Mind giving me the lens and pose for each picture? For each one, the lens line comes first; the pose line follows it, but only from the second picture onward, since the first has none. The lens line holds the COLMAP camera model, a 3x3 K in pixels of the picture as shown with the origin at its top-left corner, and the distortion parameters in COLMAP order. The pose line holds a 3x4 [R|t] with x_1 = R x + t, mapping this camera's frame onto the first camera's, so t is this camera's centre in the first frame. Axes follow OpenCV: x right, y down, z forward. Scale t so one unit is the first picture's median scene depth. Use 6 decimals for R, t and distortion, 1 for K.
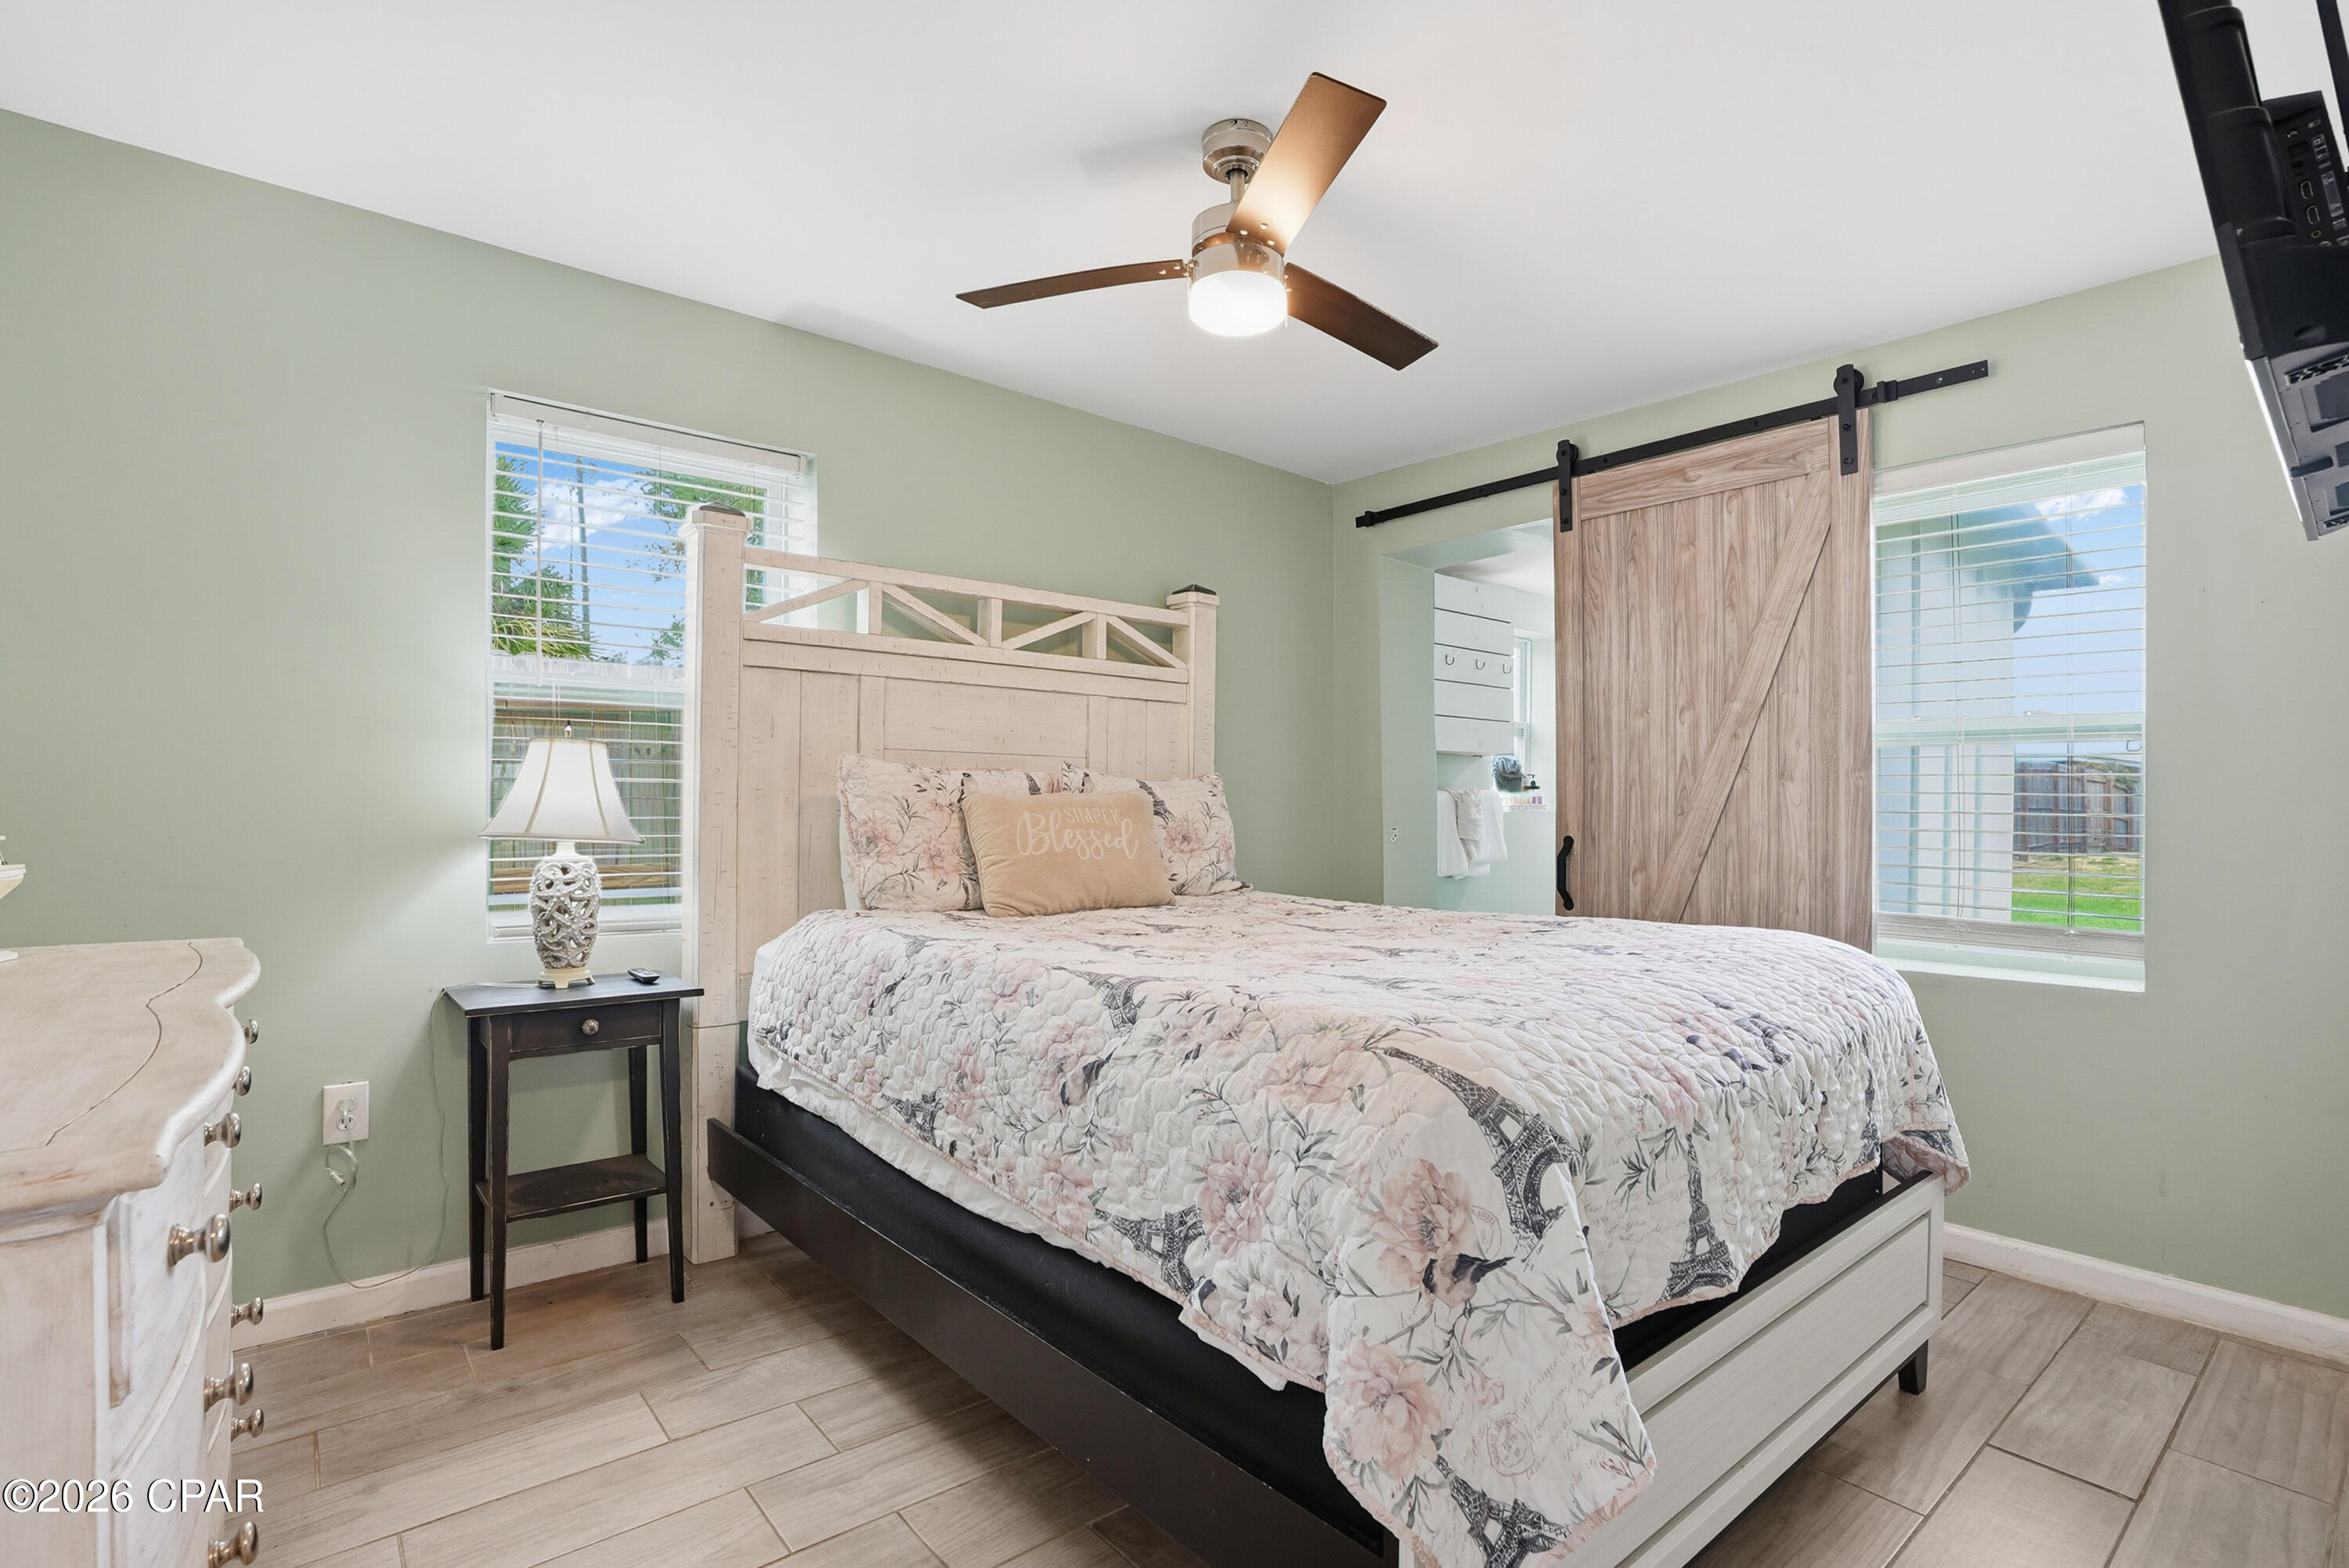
lens RADIAL K [[1137.5, 0, 1163.1], [0, 1137.5, 795.4], [0, 0, 1]] dist [-0.071445, 0.022146]
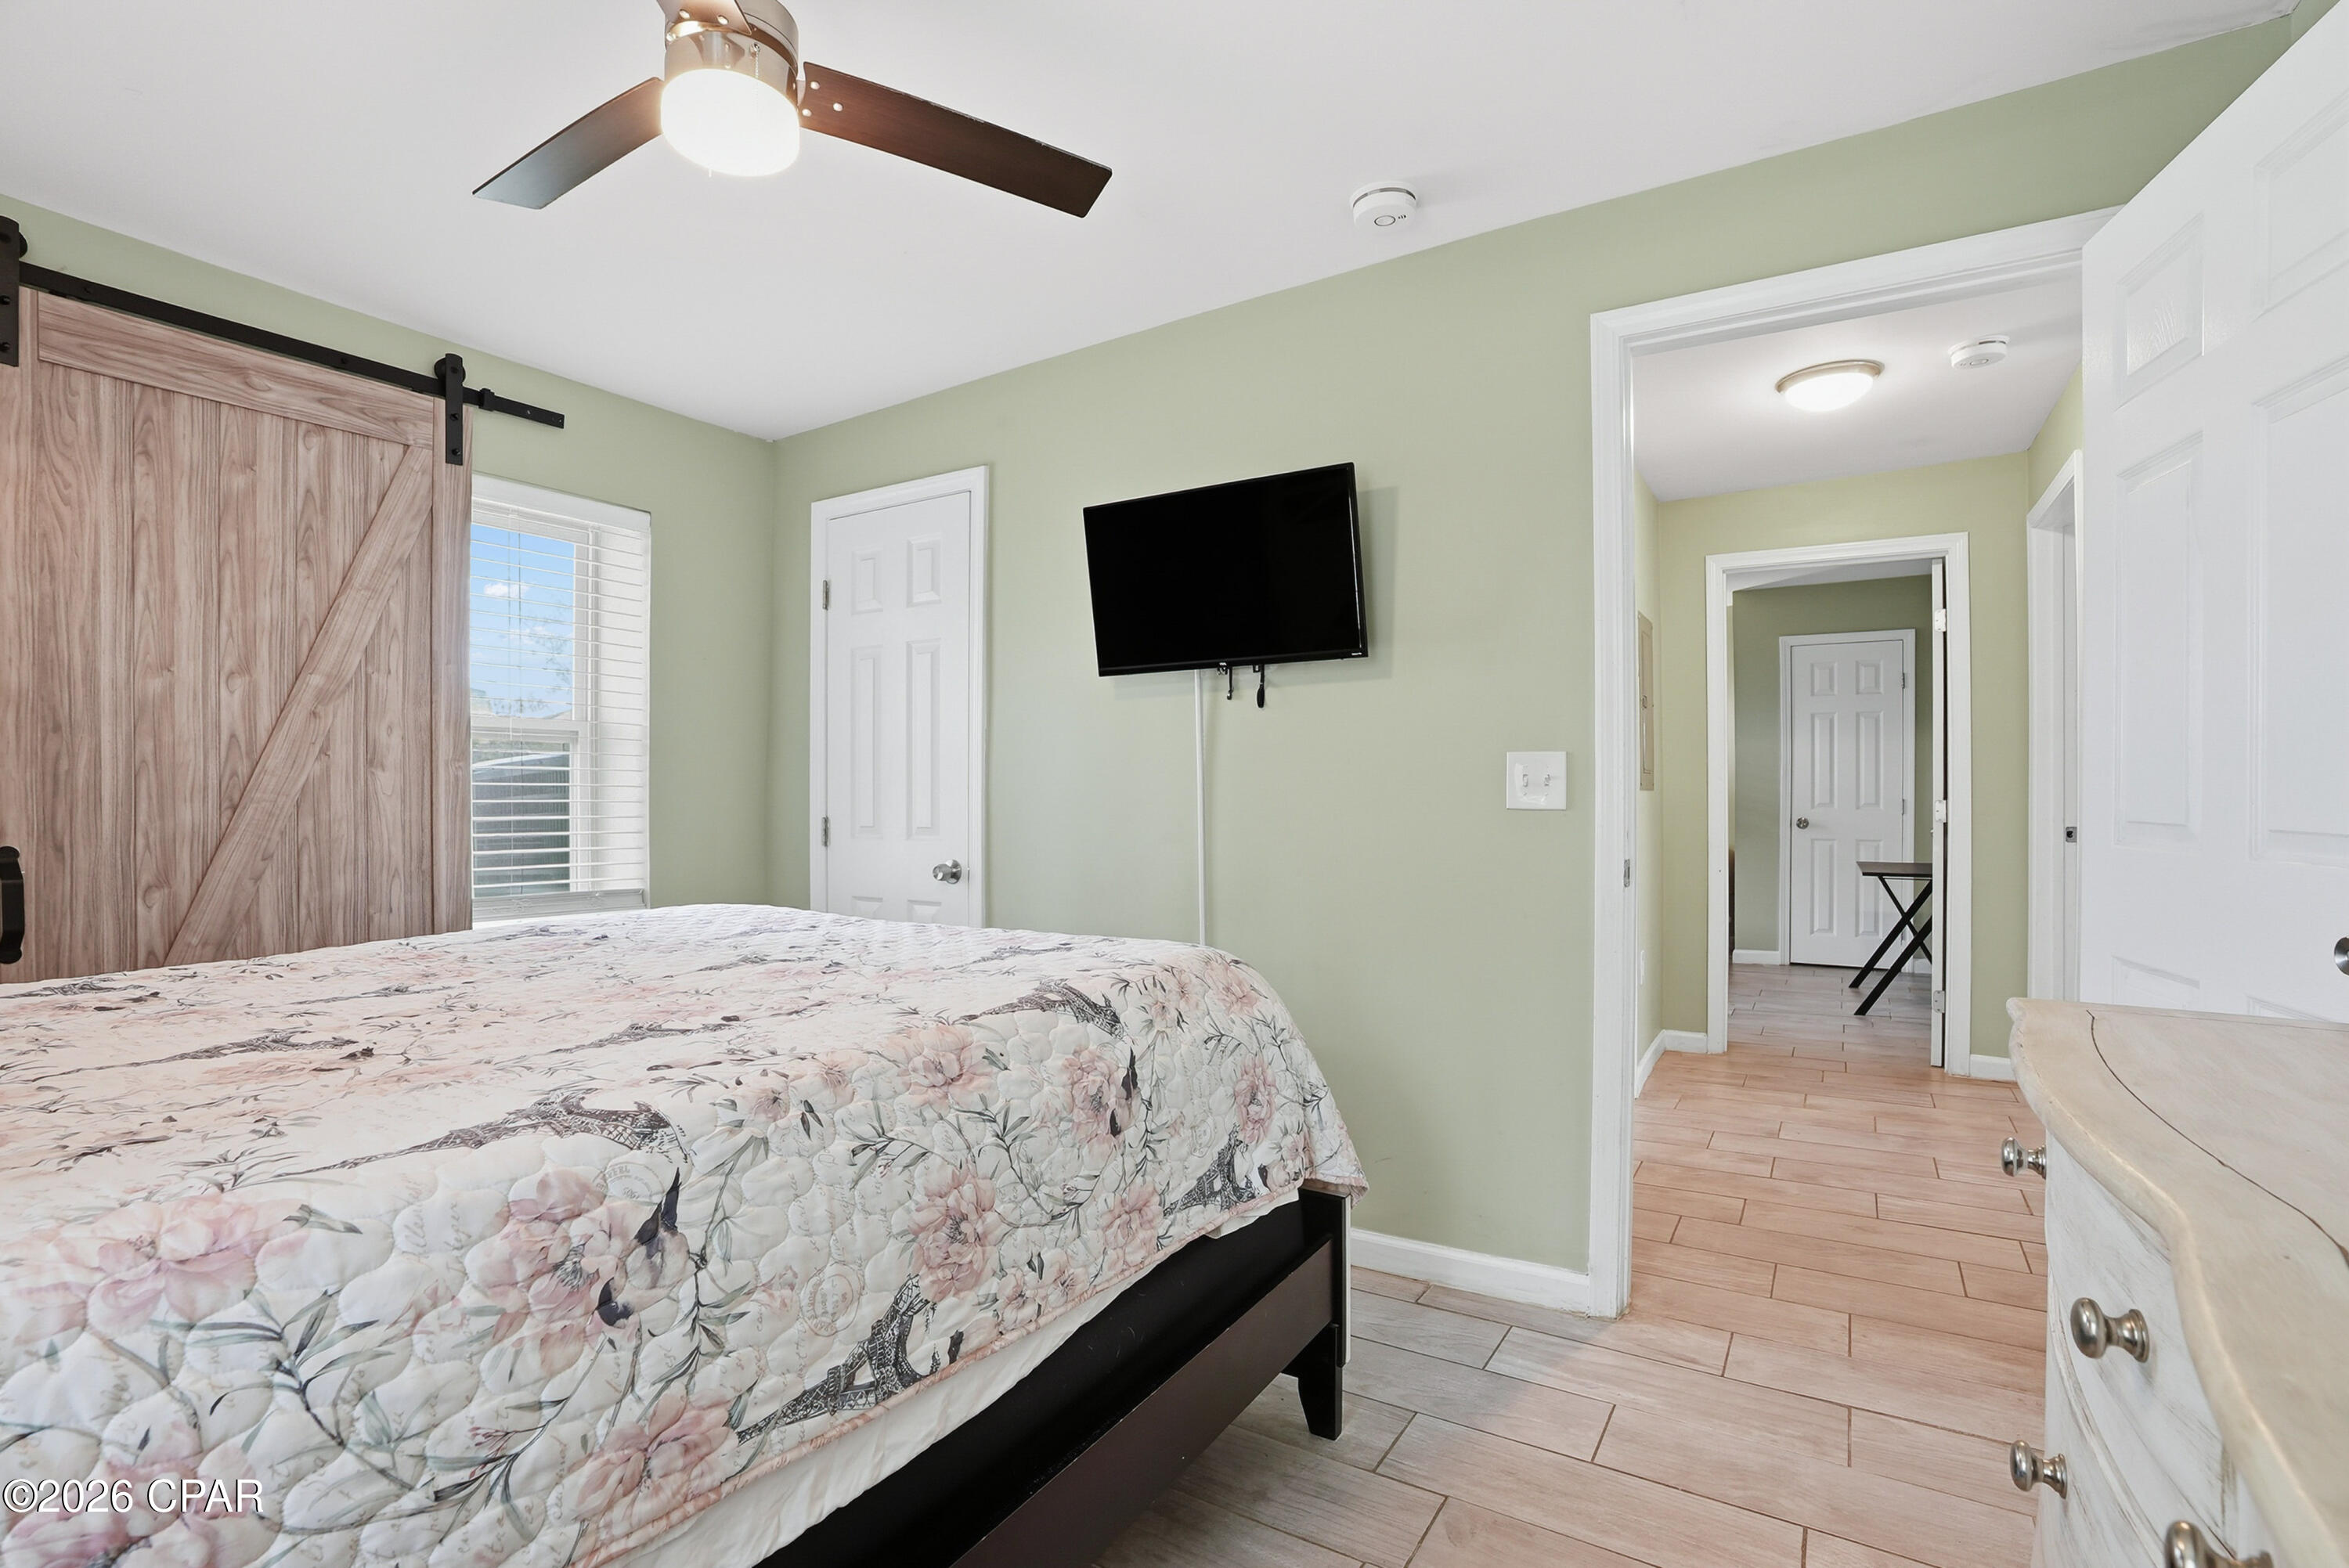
lens RADIAL K [[1137.5, 0, 1163.1], [0, 1137.5, 795.4], [0, 0, 1]] dist [-0.071445, 0.022146]
pose [[-0.337047, -0.002746, 0.941484, -0.513665], [-0.005832, 0.999983, 0.000829, 0.003982], [-0.941470, -0.005211, -0.337057, 0.701127]]
